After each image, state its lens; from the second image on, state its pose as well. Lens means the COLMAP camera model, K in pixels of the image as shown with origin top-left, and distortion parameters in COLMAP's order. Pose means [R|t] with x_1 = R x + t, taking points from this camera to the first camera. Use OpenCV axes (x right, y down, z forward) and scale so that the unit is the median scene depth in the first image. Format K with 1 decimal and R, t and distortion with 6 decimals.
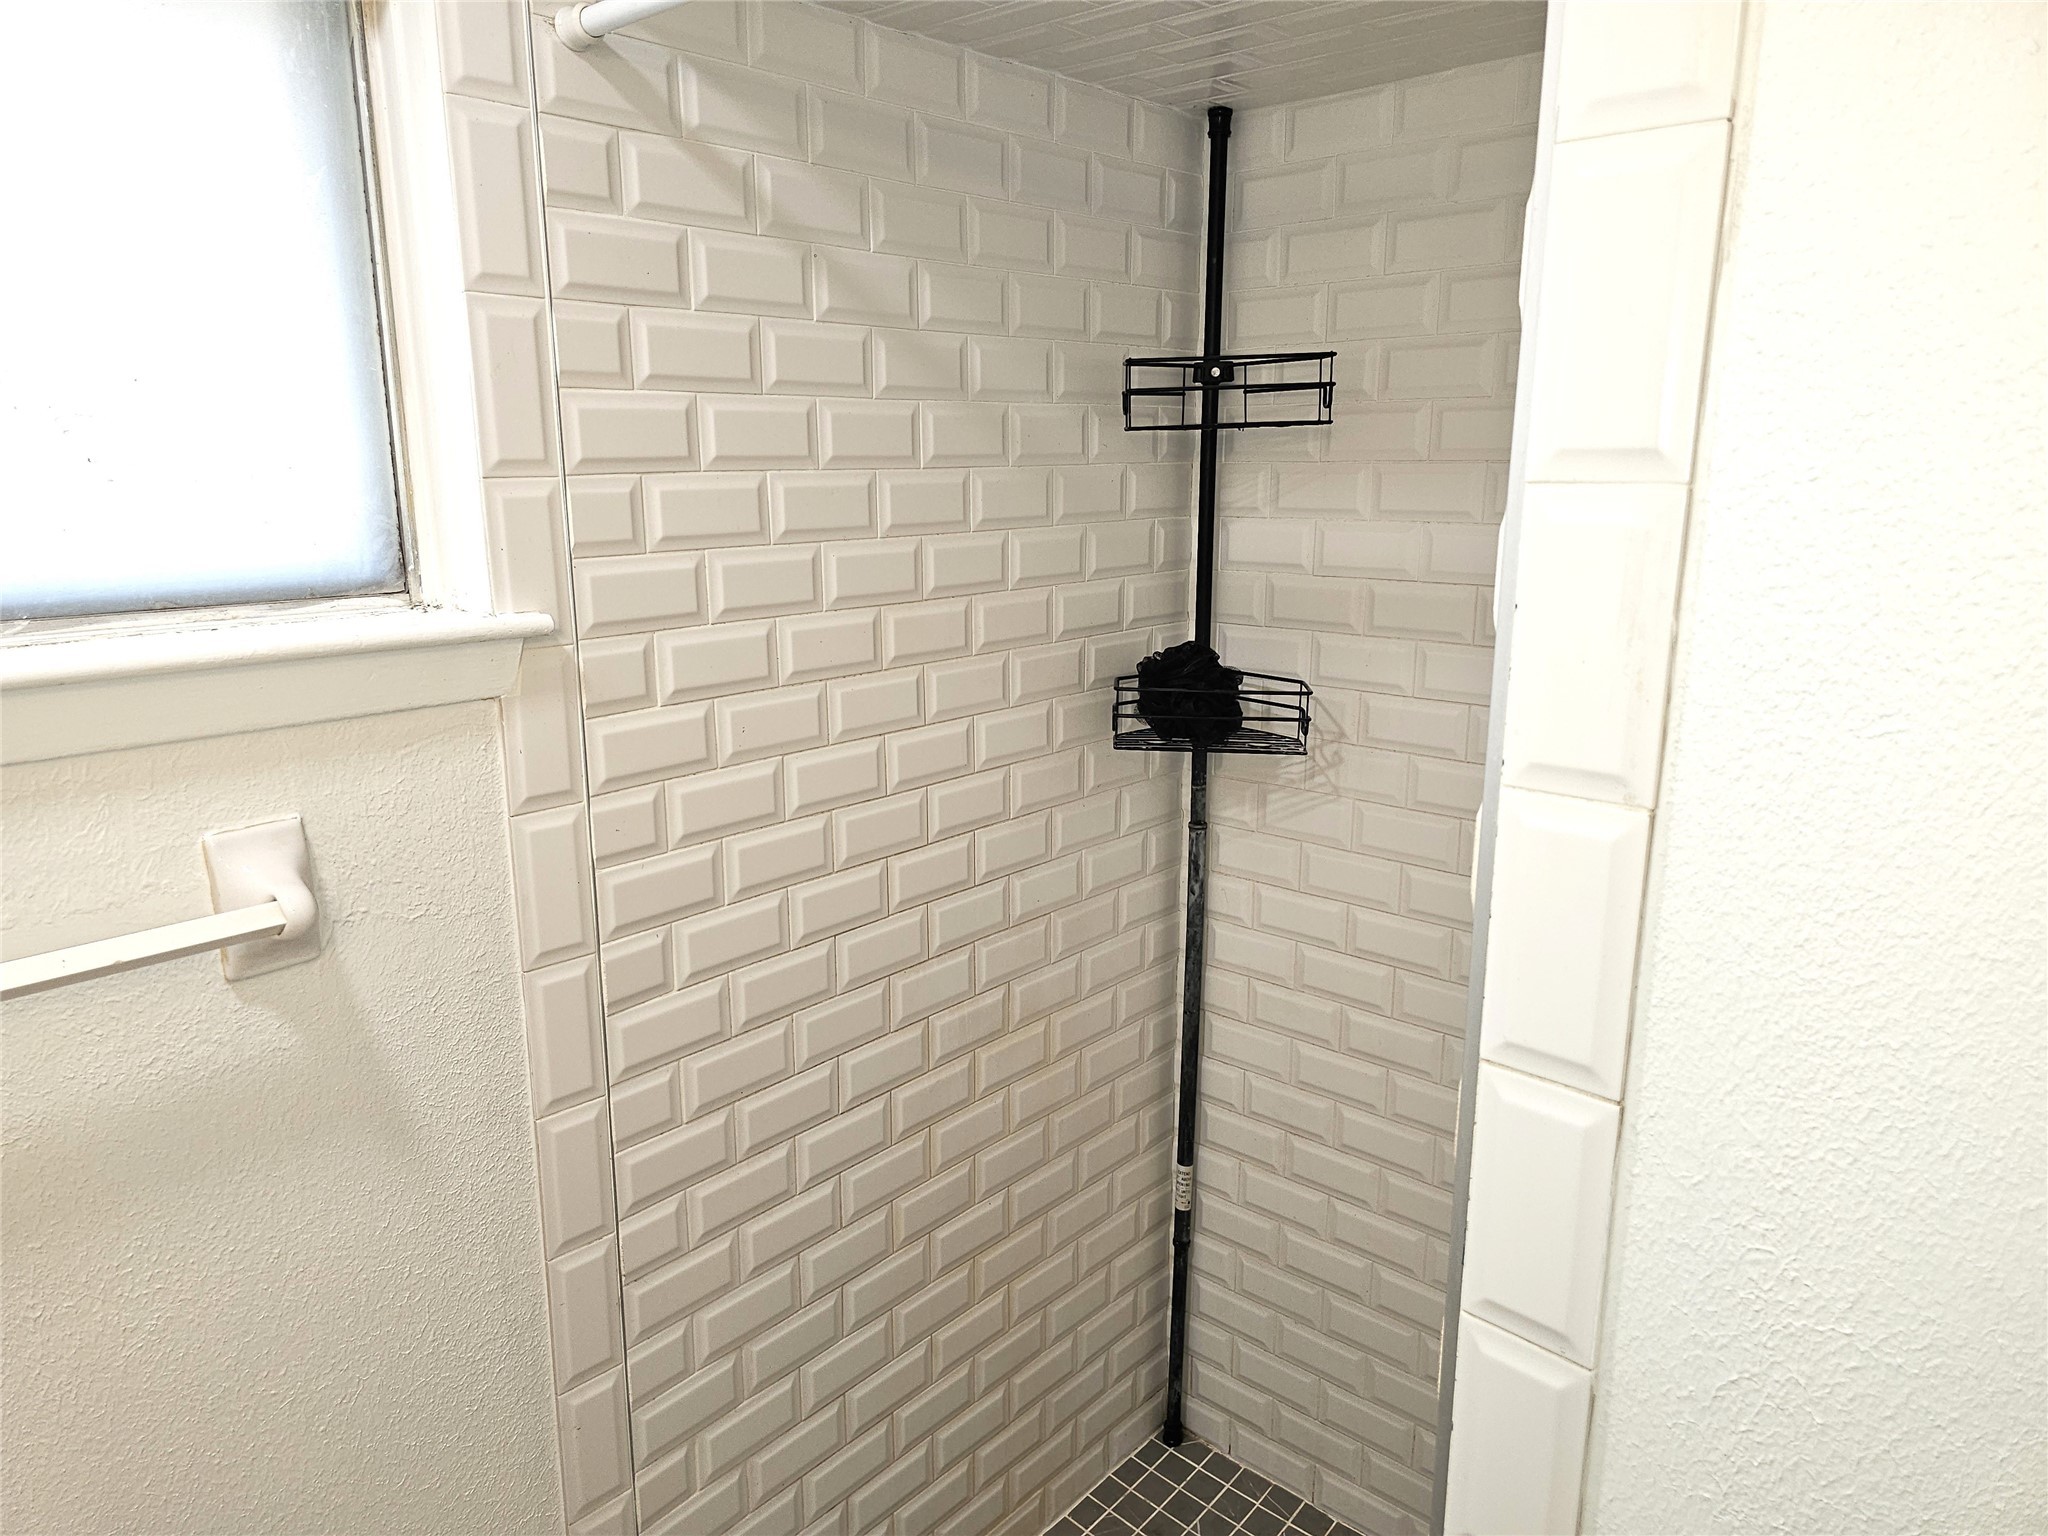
lens RADIAL K [[1376.6, 0, 1022.7], [0, 1376.6, 766.0], [0, 0, 1]] dist [-0.001586, -0.000146]
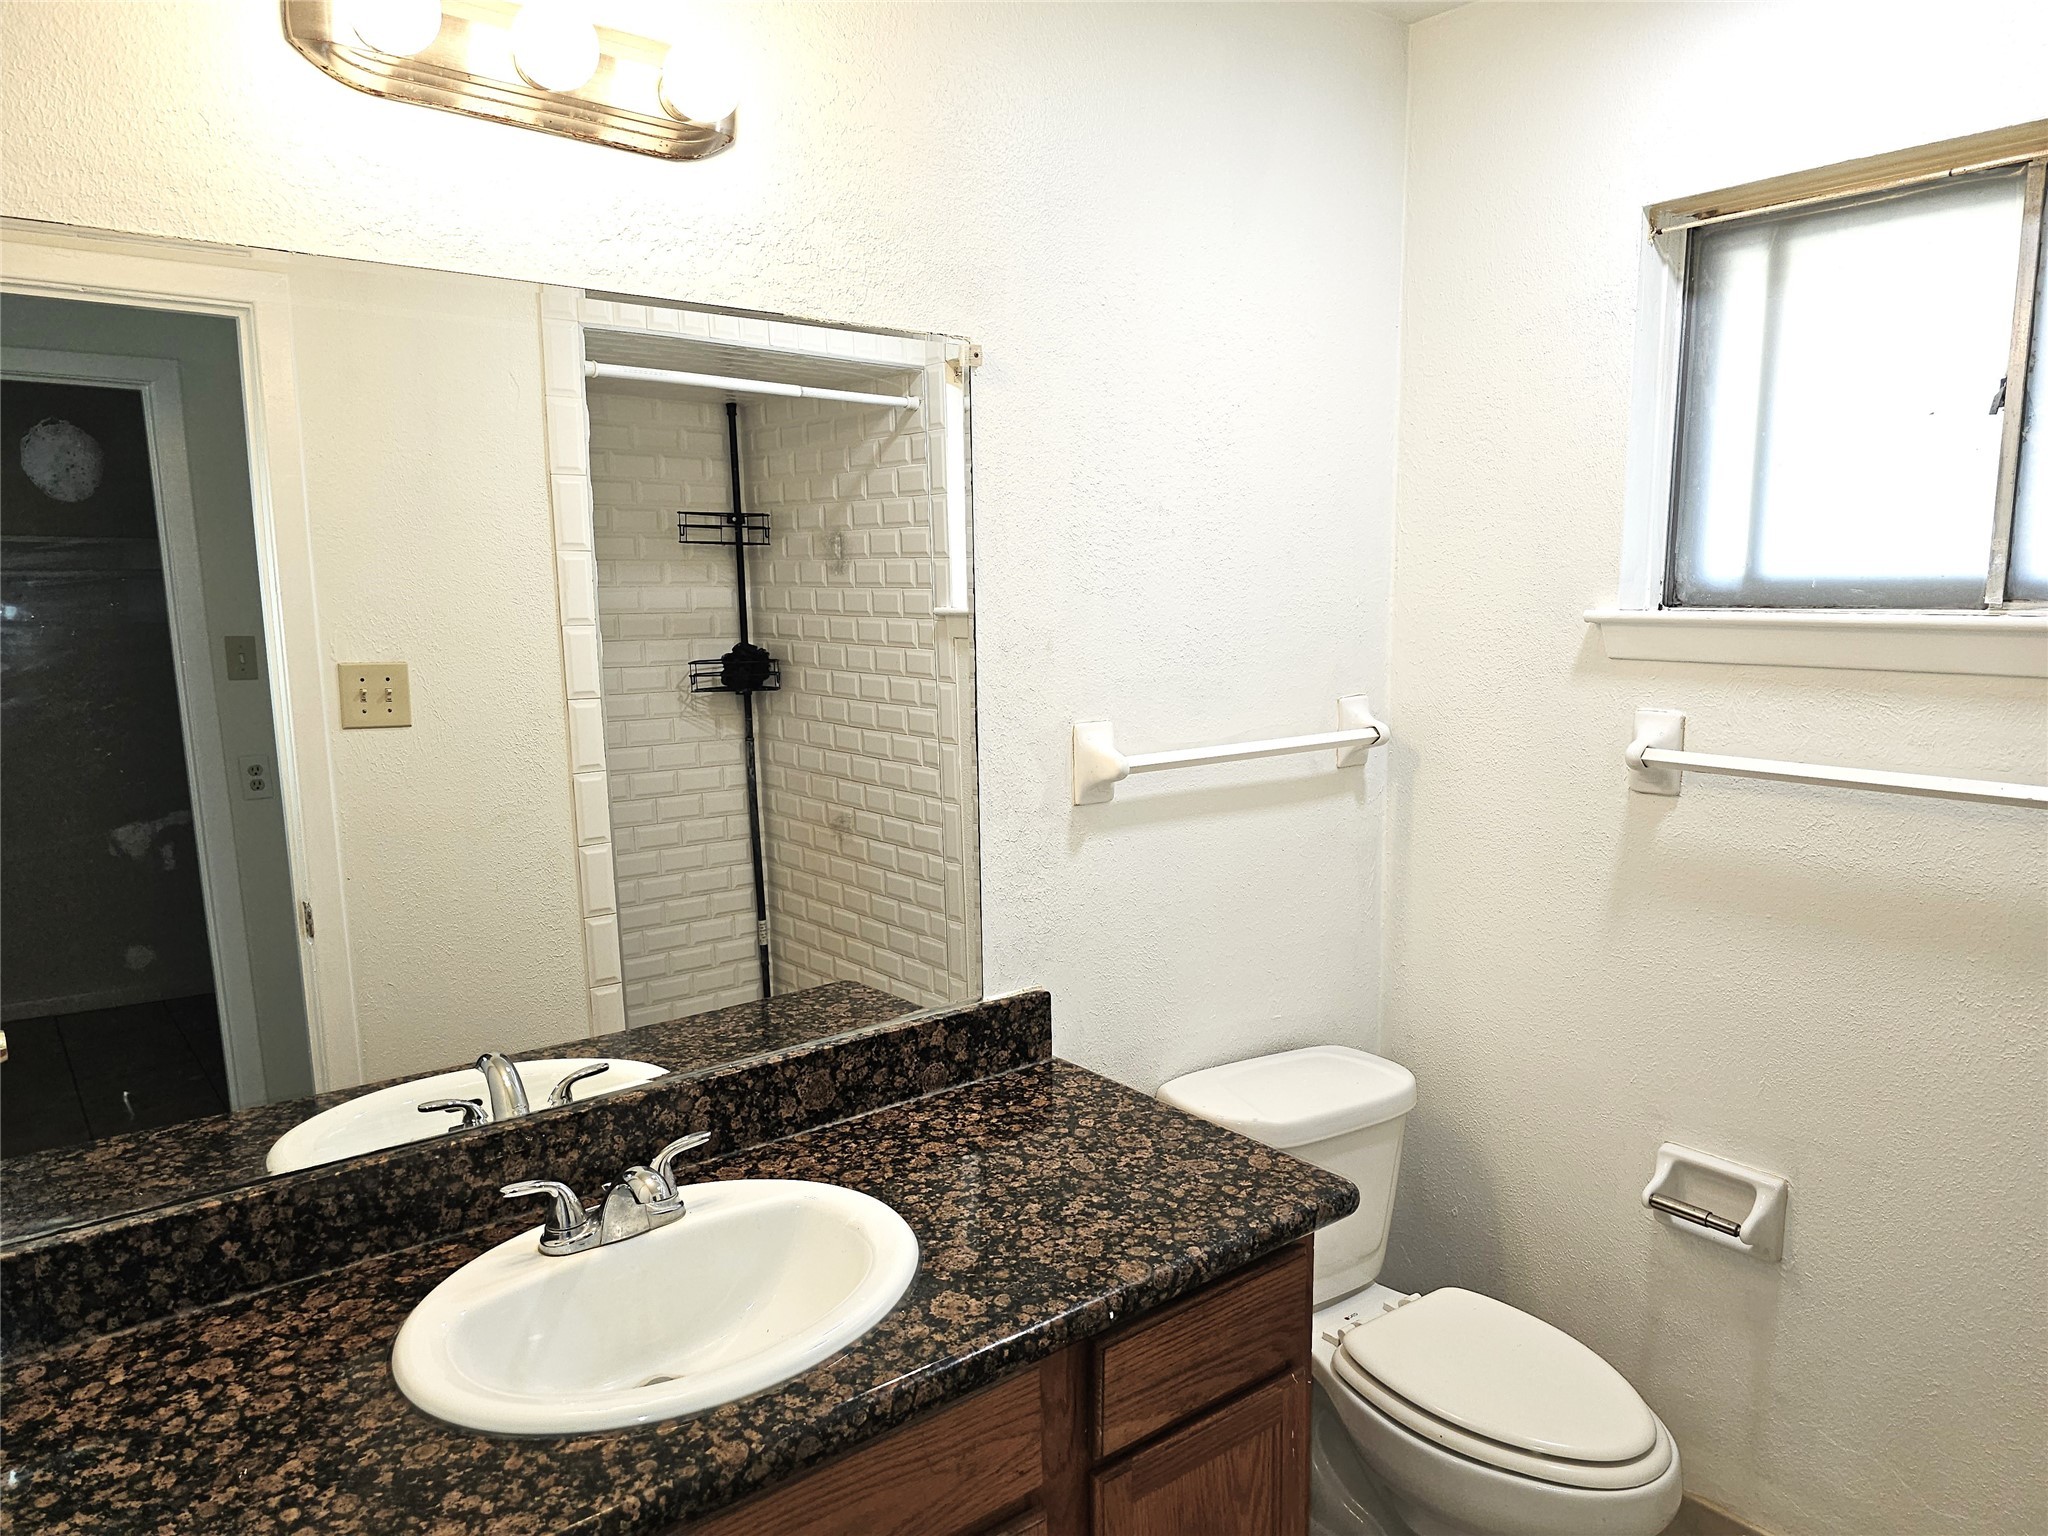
lens RADIAL K [[1376.6, 0, 1024.2], [0, 1376.6, 775.8], [0, 0, 1]] dist [-0.001586, -0.000146]
pose [[0.159917, -0.142475, 0.976794, -2.011698], [0.223150, 0.969132, 0.104824, -0.013535], [-0.961577, 0.201209, 0.186774, 0.216370]]
